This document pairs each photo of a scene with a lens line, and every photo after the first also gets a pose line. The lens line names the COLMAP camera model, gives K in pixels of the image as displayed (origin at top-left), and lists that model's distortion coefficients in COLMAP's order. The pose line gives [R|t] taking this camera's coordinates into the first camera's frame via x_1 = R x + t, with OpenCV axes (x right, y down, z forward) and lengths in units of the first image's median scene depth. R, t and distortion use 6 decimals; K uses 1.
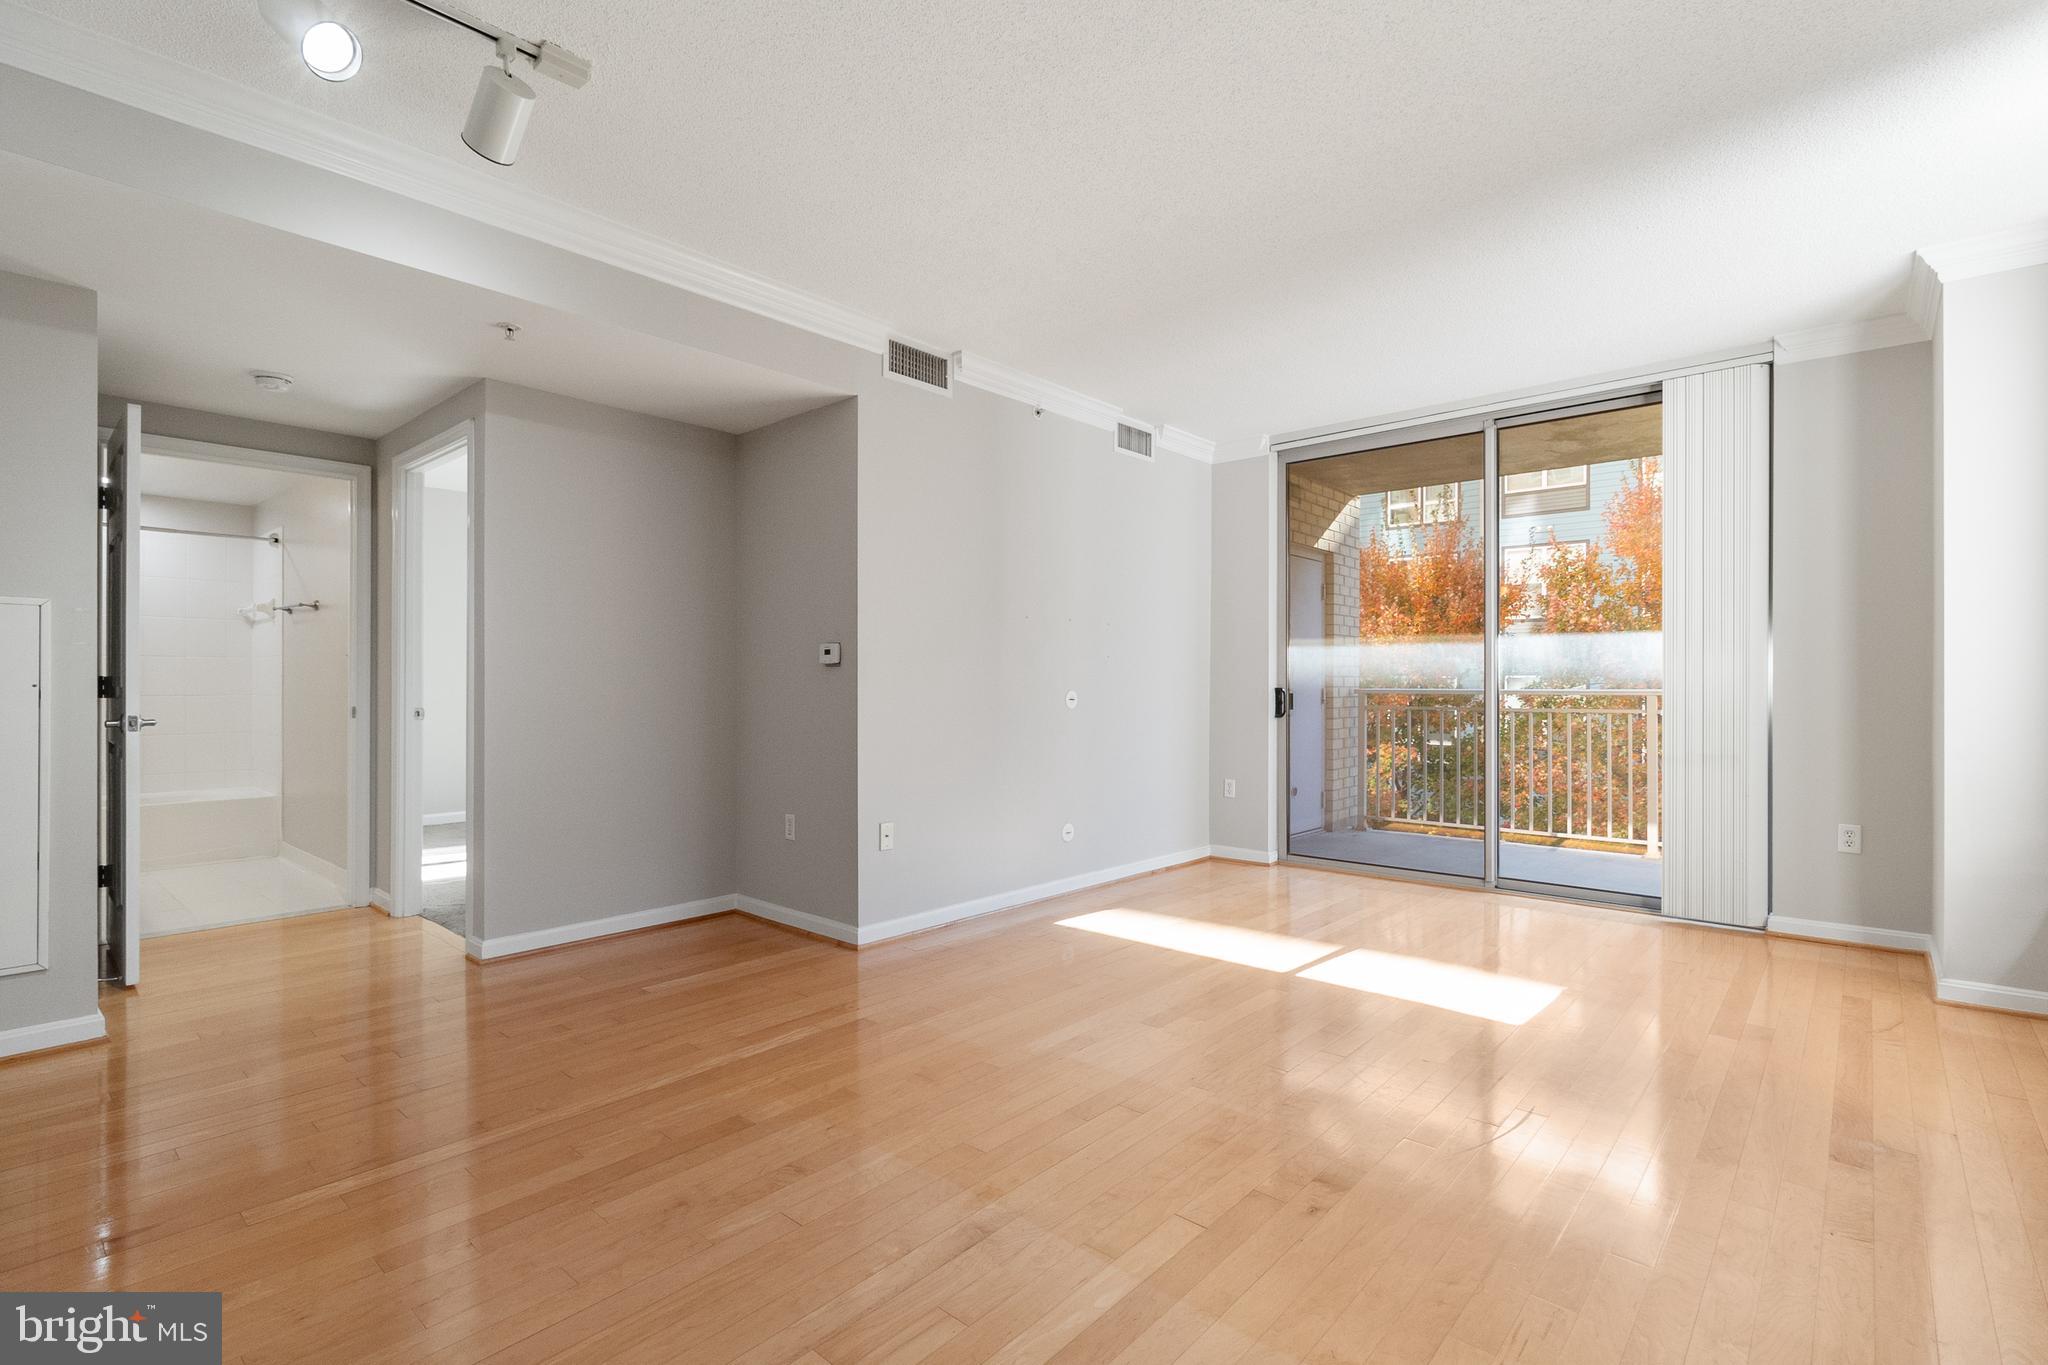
lens RADIAL K [[964.5, 0, 1018.2], [0, 964.5, 694.7], [0, 0, 1]] dist [0.000653, -0.000797]
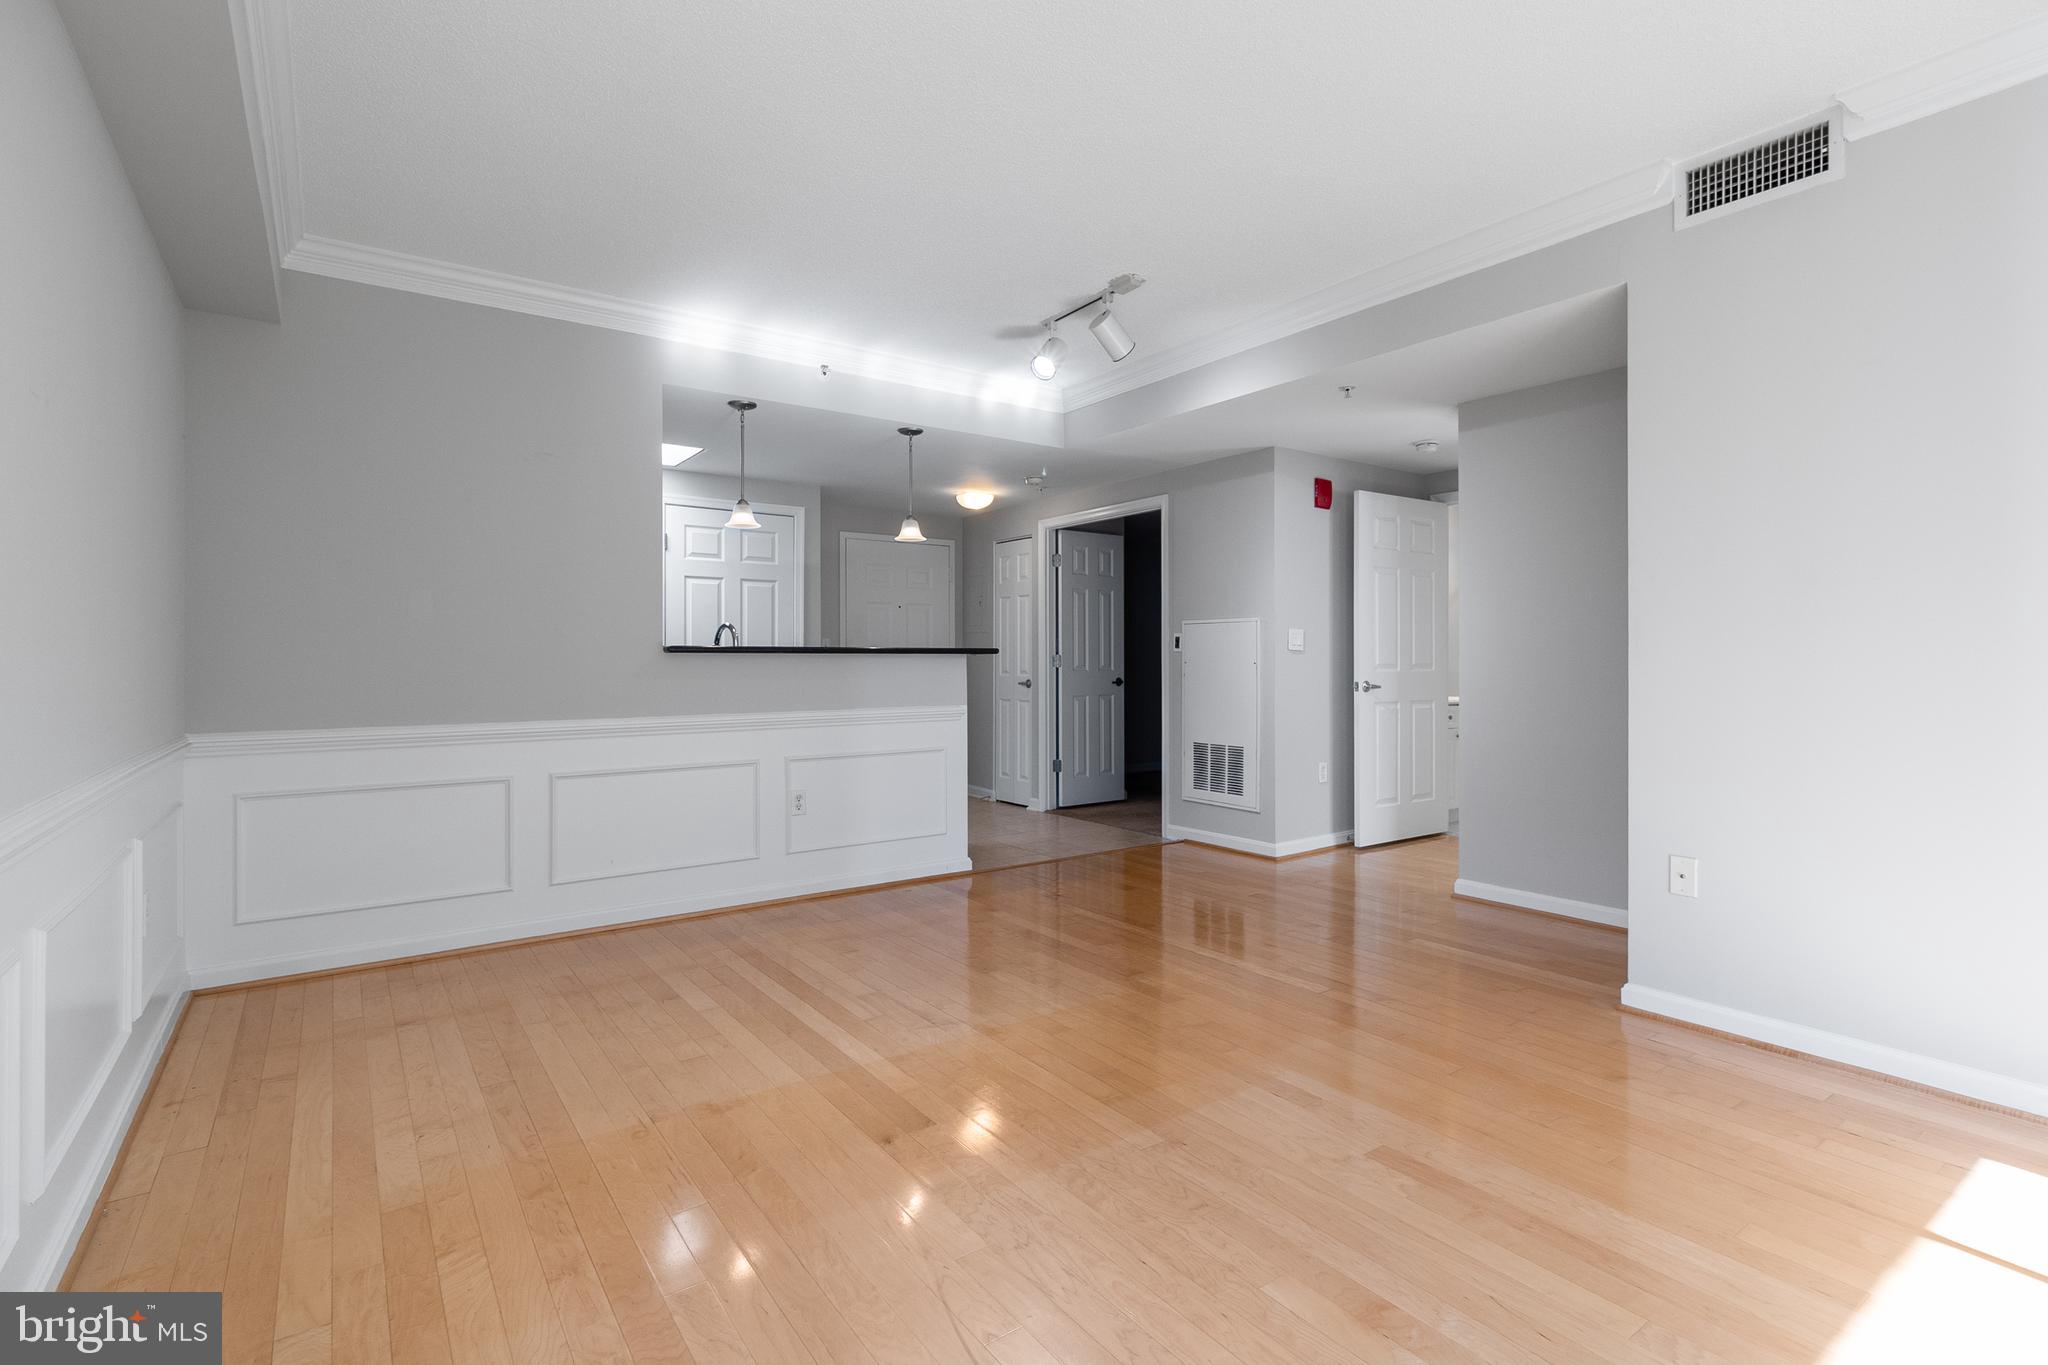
lens RADIAL K [[964.5, 0, 1029.2], [0, 964.5, 666.3], [0, 0, 1]] dist [0.000653, -0.000797]
pose [[-0.216302, 0.005726, -0.976310, 0.643164], [-0.002213, 0.999977, 0.006355, -0.010970], [0.976324, 0.003535, -0.216284, 0.668269]]
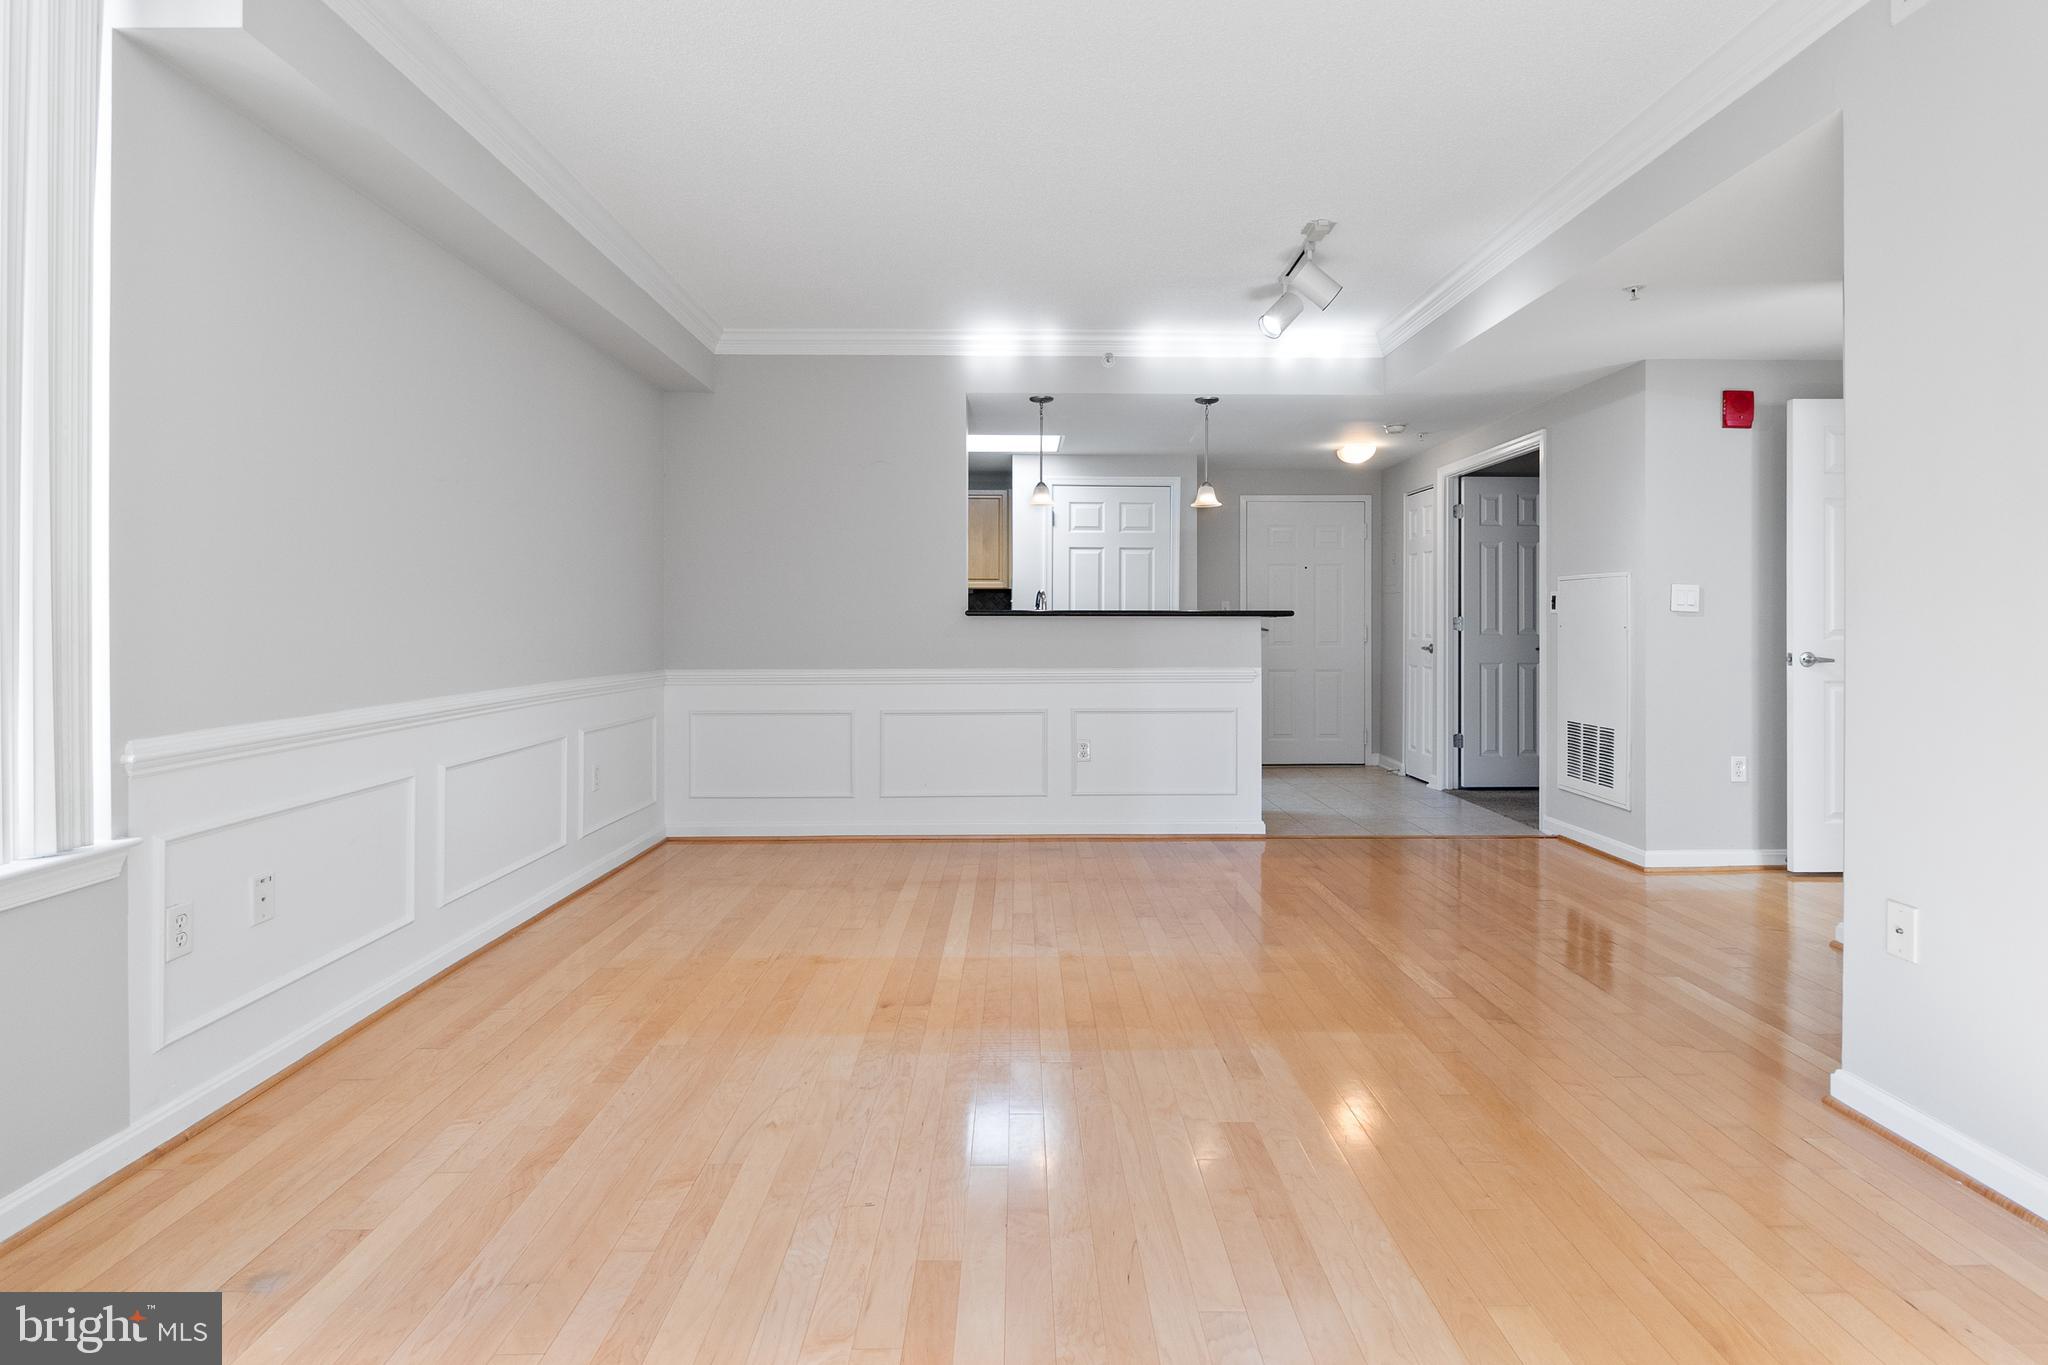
lens RADIAL K [[1007.7, 0, 1042.8], [0, 1007.7, 626.4], [0, 0, 1]] dist [0.005286, -0.000896]
pose [[-0.735573, 0.002101, -0.677442, 0.533735], [-0.003916, 0.999965, 0.007354, -0.014518], [0.677434, 0.008063, -0.735540, 1.068532]]
